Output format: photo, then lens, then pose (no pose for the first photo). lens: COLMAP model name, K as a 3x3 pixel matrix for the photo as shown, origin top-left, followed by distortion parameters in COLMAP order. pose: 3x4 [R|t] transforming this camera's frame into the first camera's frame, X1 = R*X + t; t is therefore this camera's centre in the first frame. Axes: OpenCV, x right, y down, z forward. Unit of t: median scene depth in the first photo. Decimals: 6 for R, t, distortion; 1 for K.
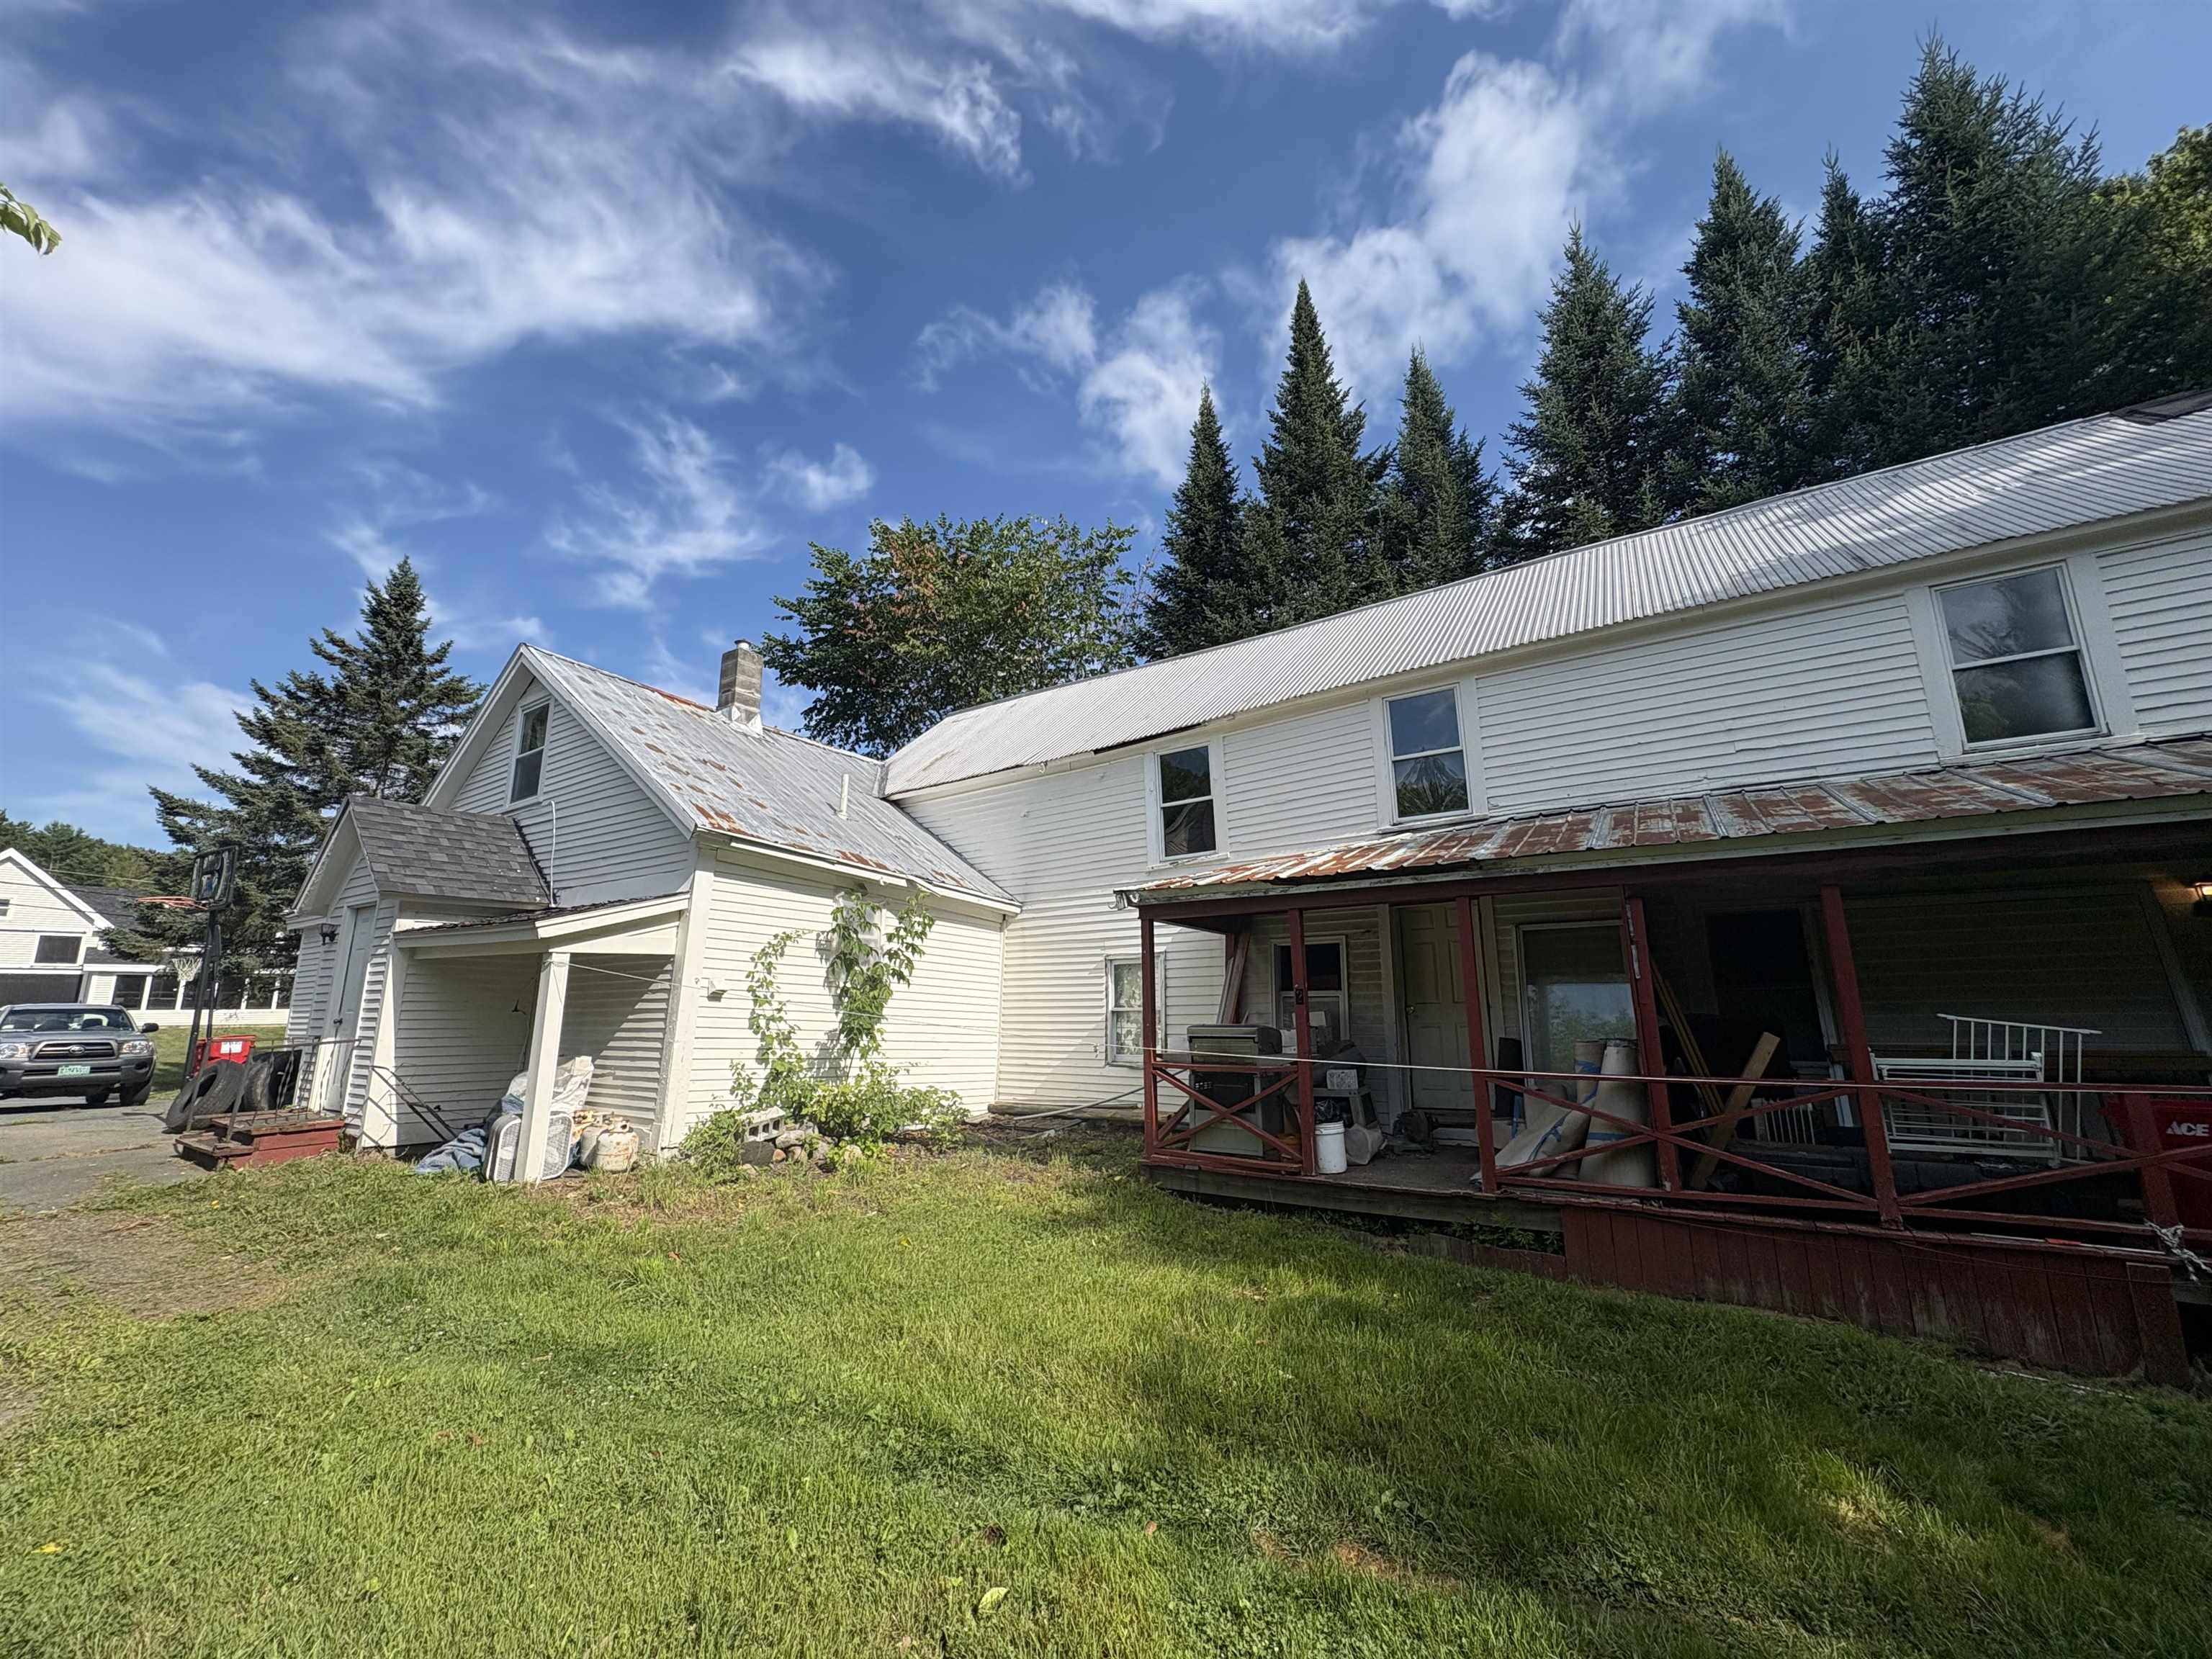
lens RADIAL K [[874.1, 0, 1106.0], [0, 874.1, 829.5], [0, 0, 1]] dist [0.000478, -0.000104]
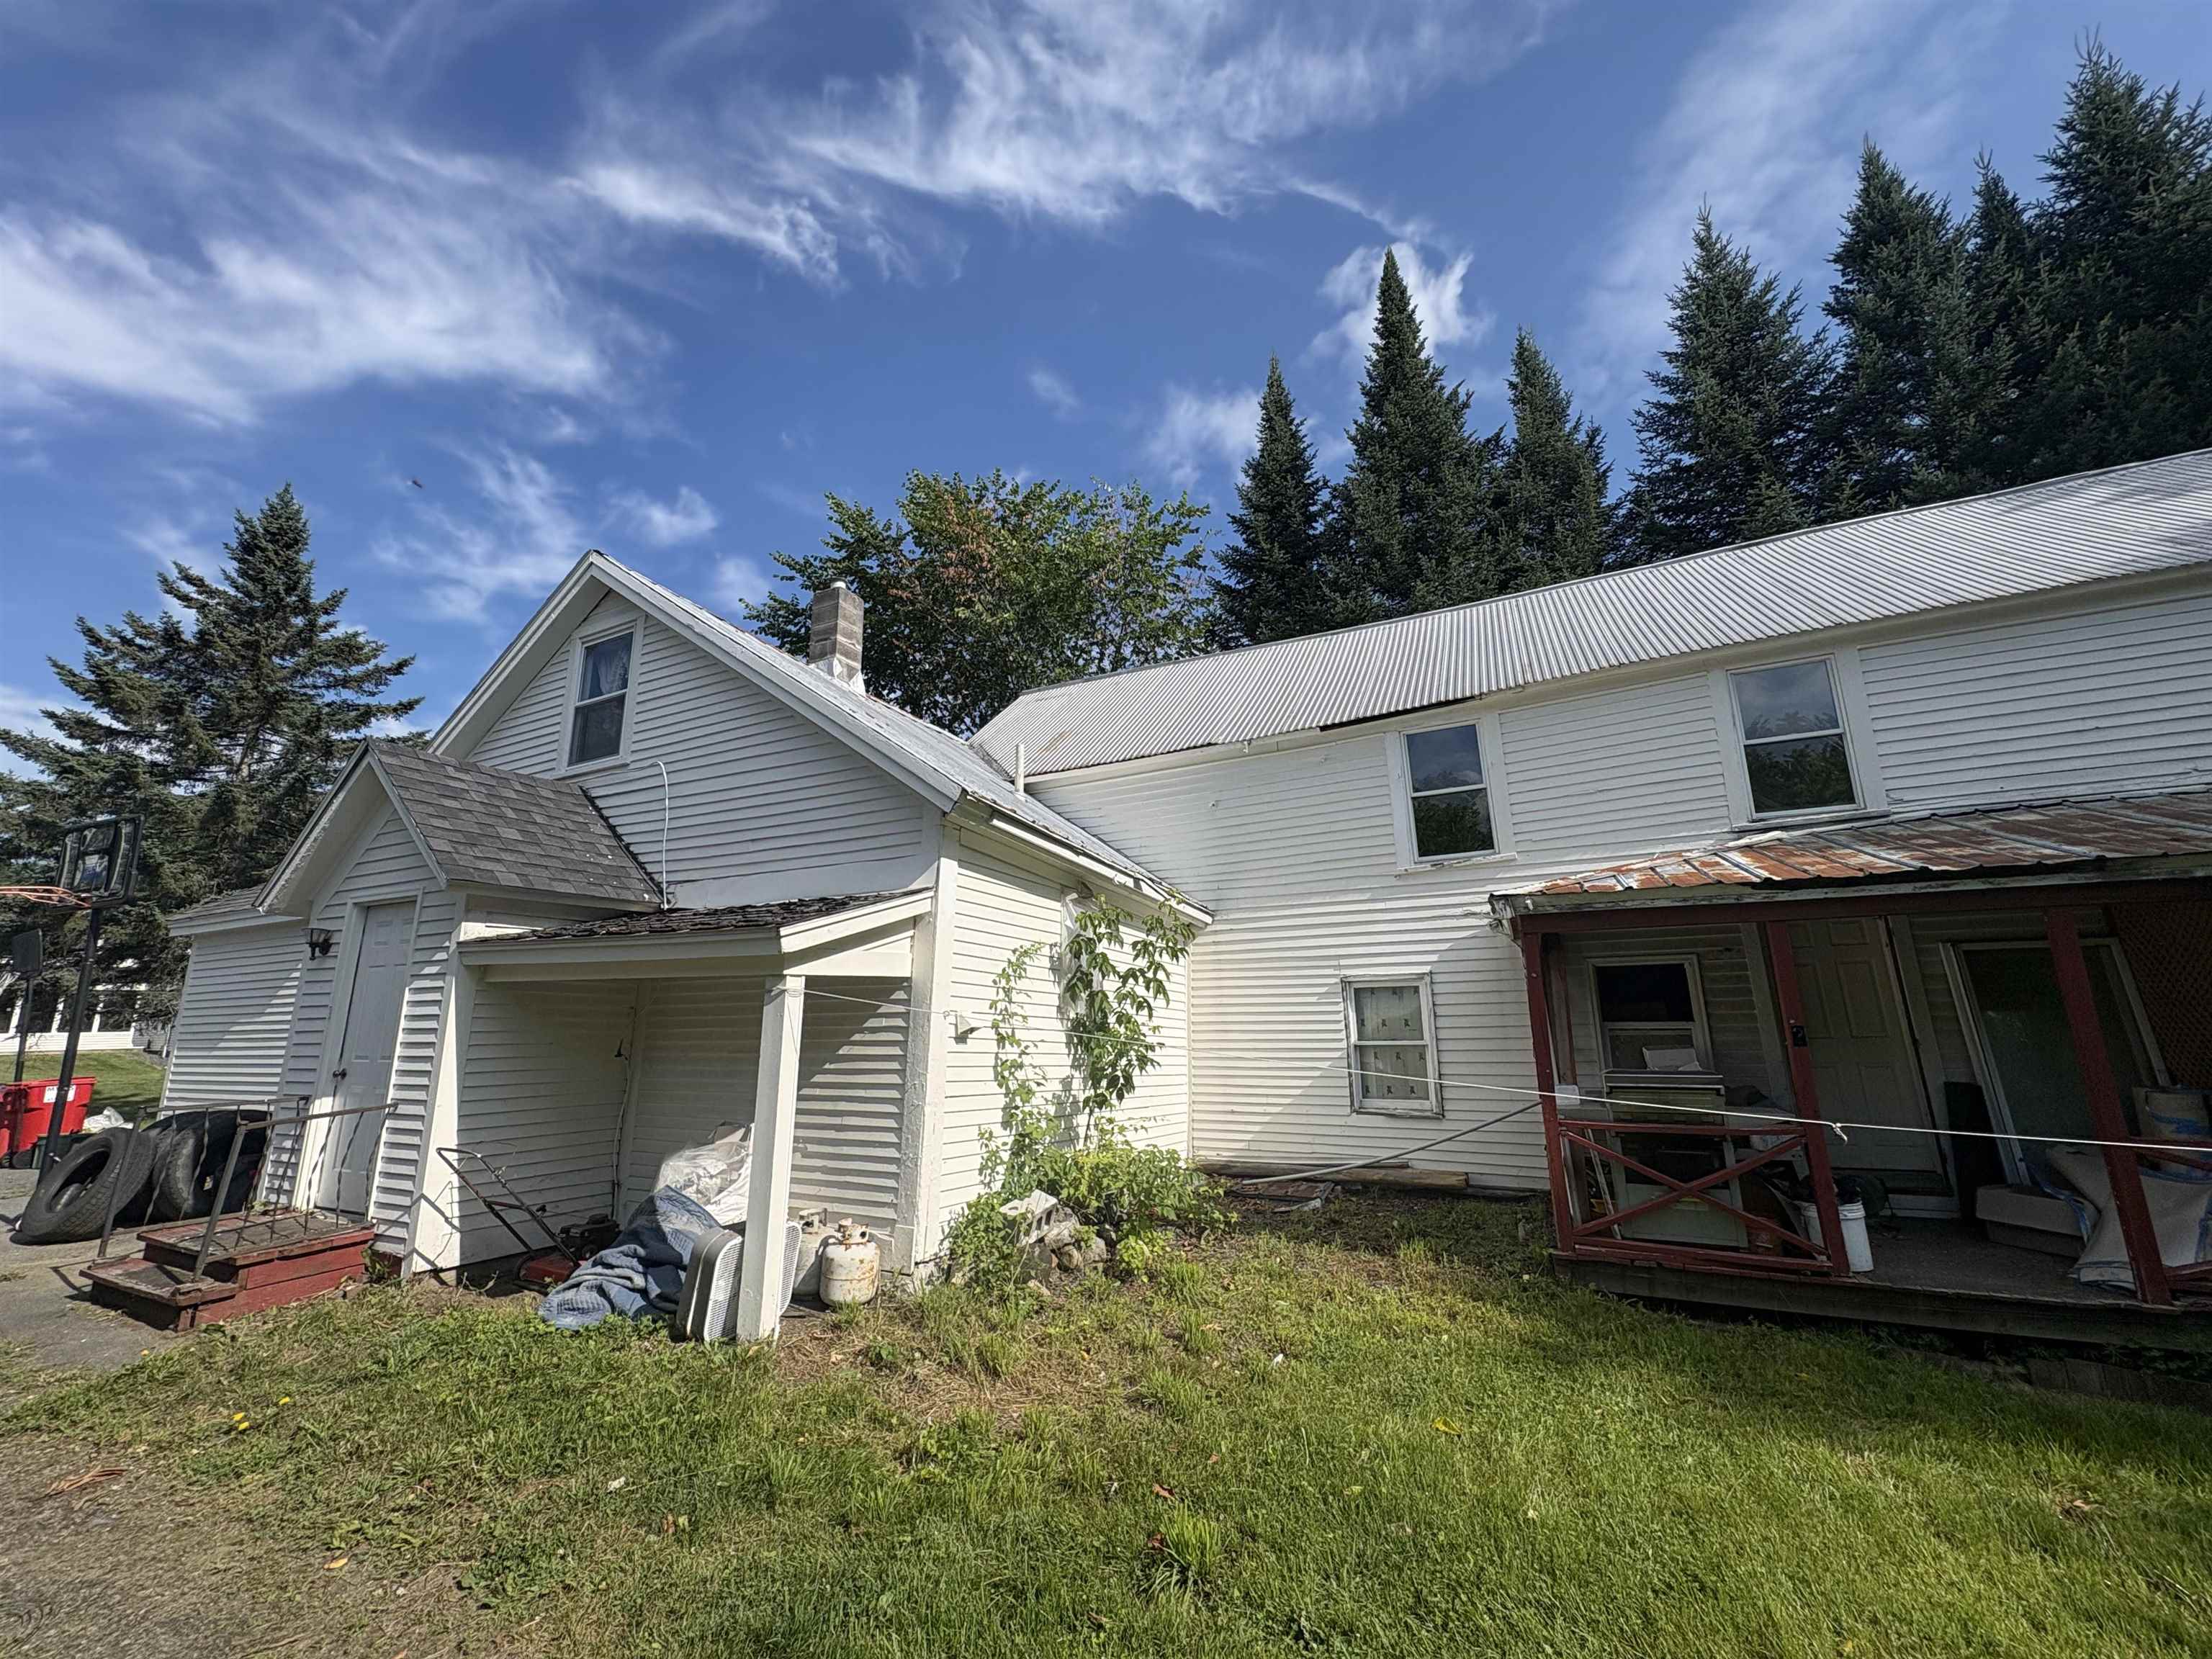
lens RADIAL K [[874.1, 0, 1106.0], [0, 874.1, 829.5], [0, 0, 1]] dist [0.000478, -0.000104]
pose [[0.991484, 0.023967, 0.128006, -0.379807], [-0.022032, 0.999621, -0.016511, 0.029189], [-0.128353, 0.013550, 0.991636, 0.251432]]
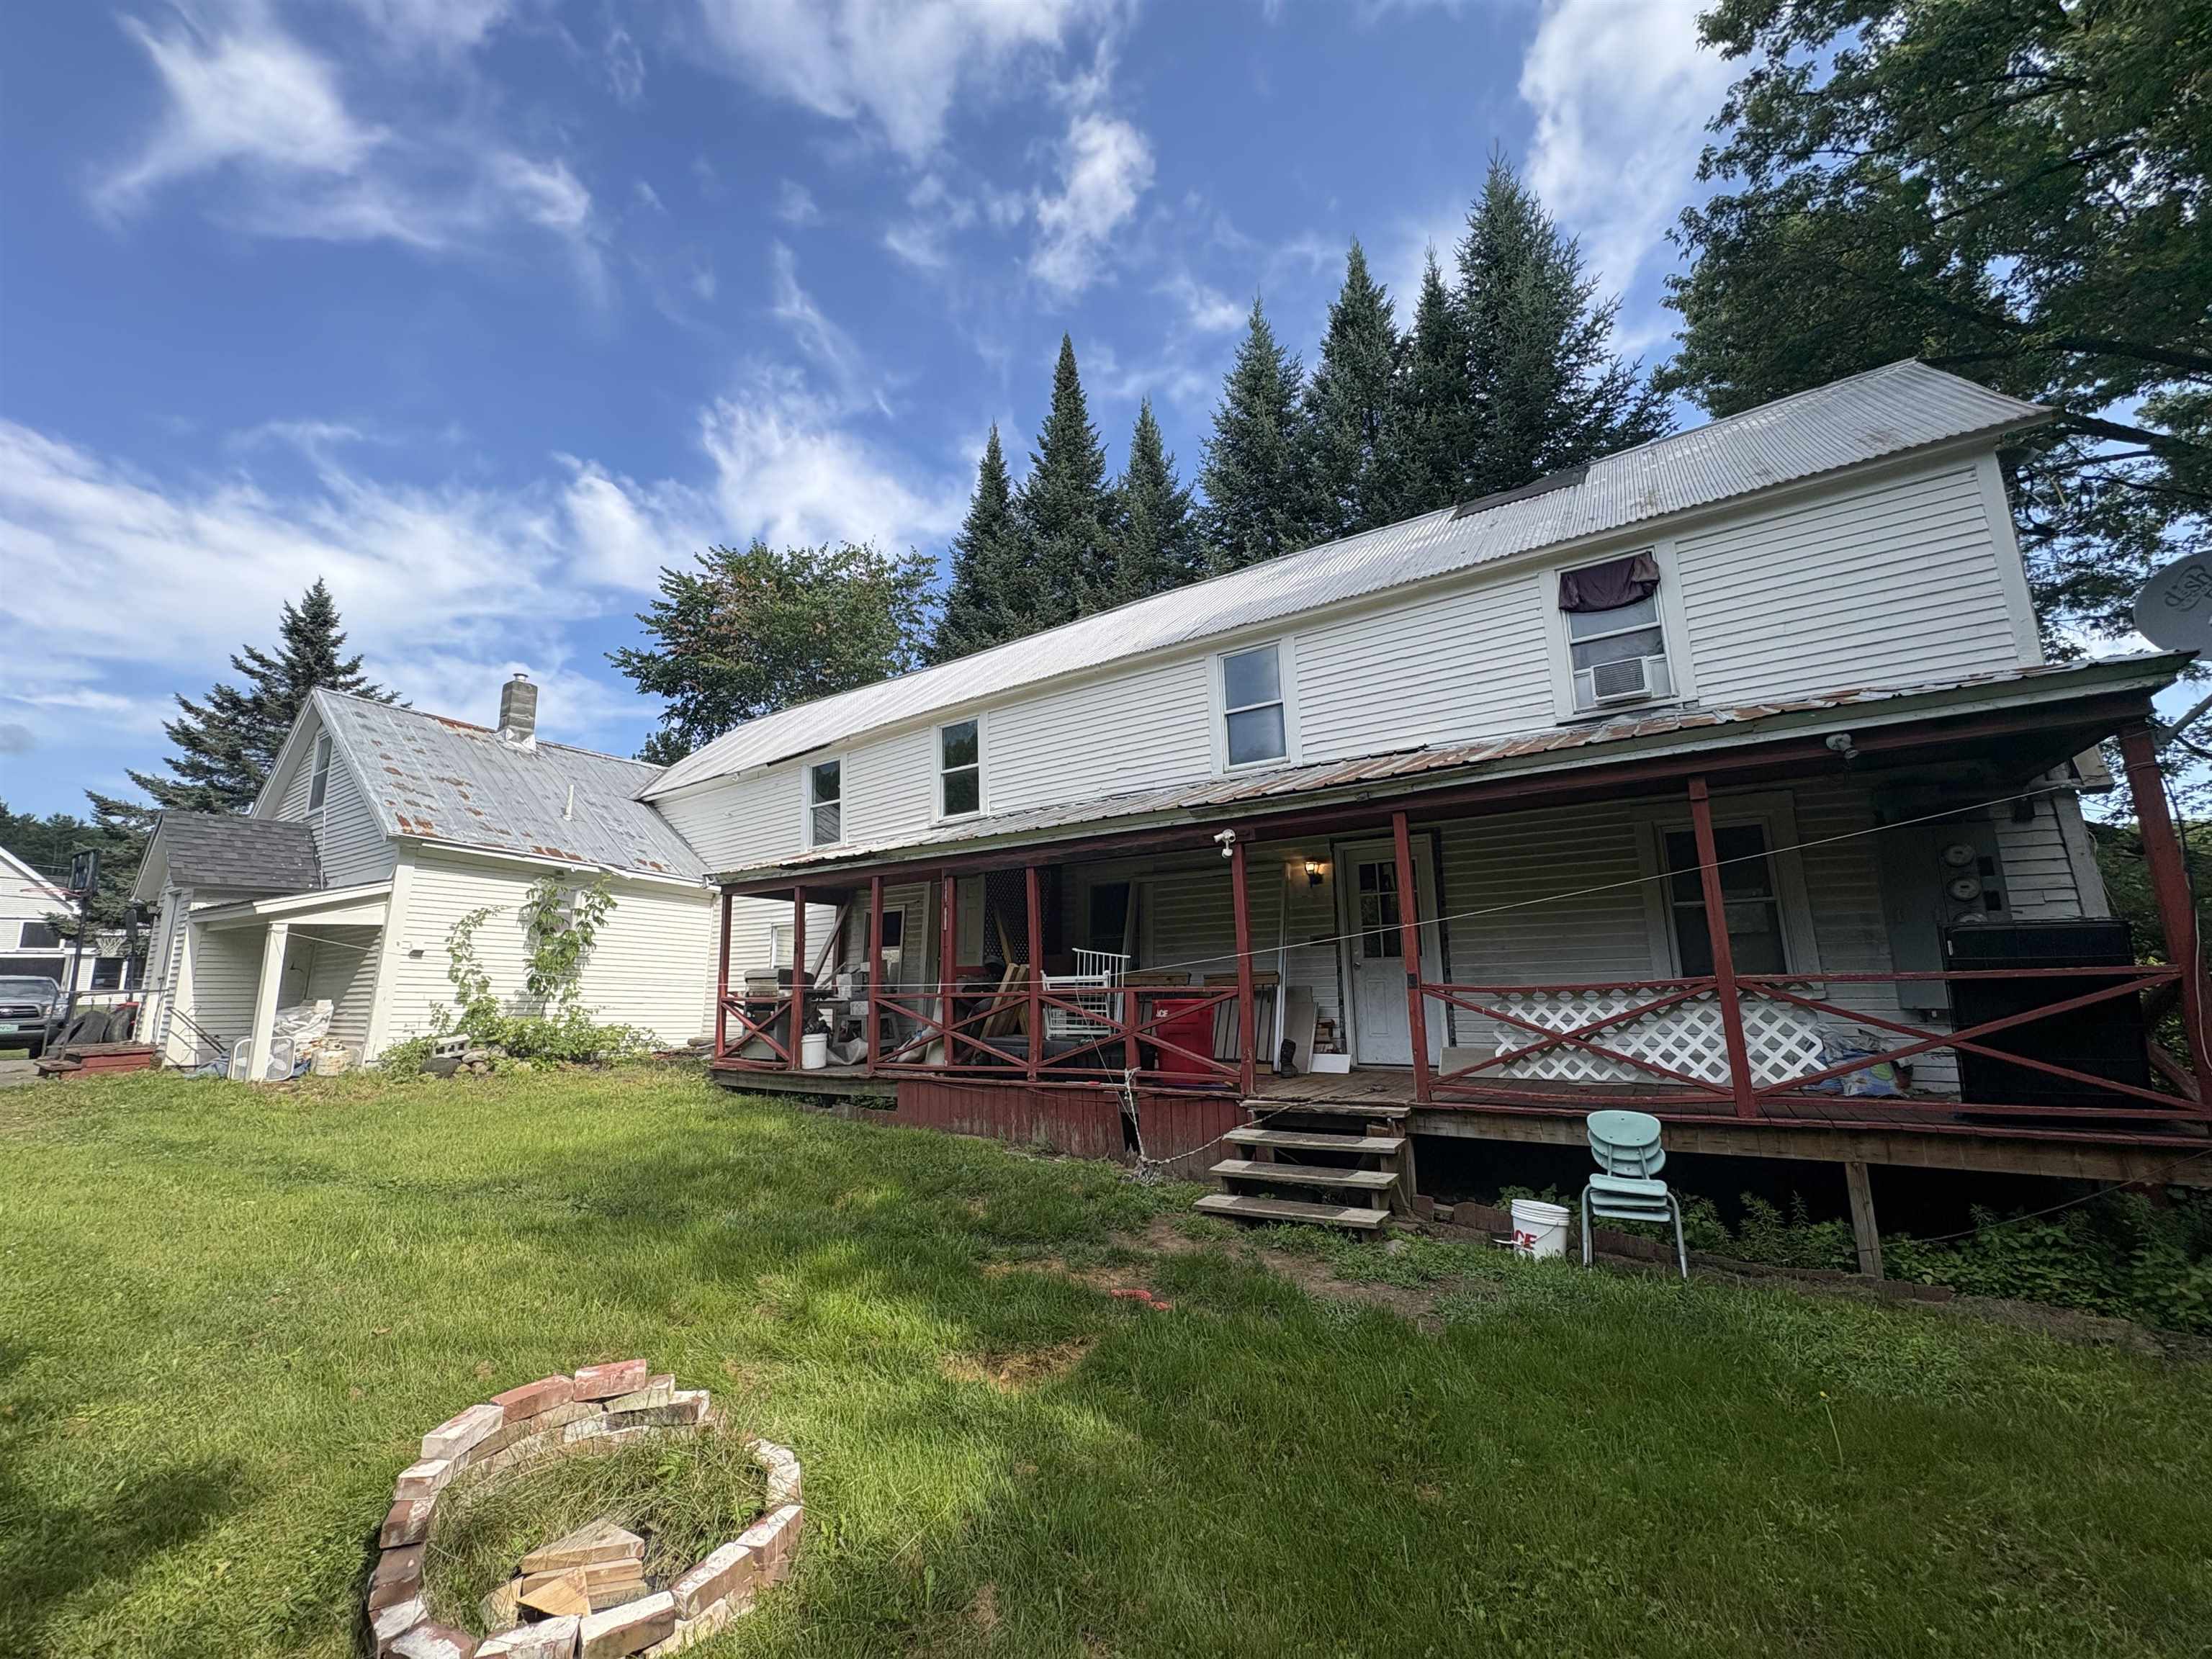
lens RADIAL K [[870.7, 0, 1106.0], [0, 870.7, 829.5], [0, 0, 1]] dist [0.000018, -0.000110]
pose [[0.999897, -0.013565, -0.004626, 0.580668], [0.013690, 0.999508, 0.028231, -0.027377], [0.004241, -0.028292, 0.999591, -0.324408]]
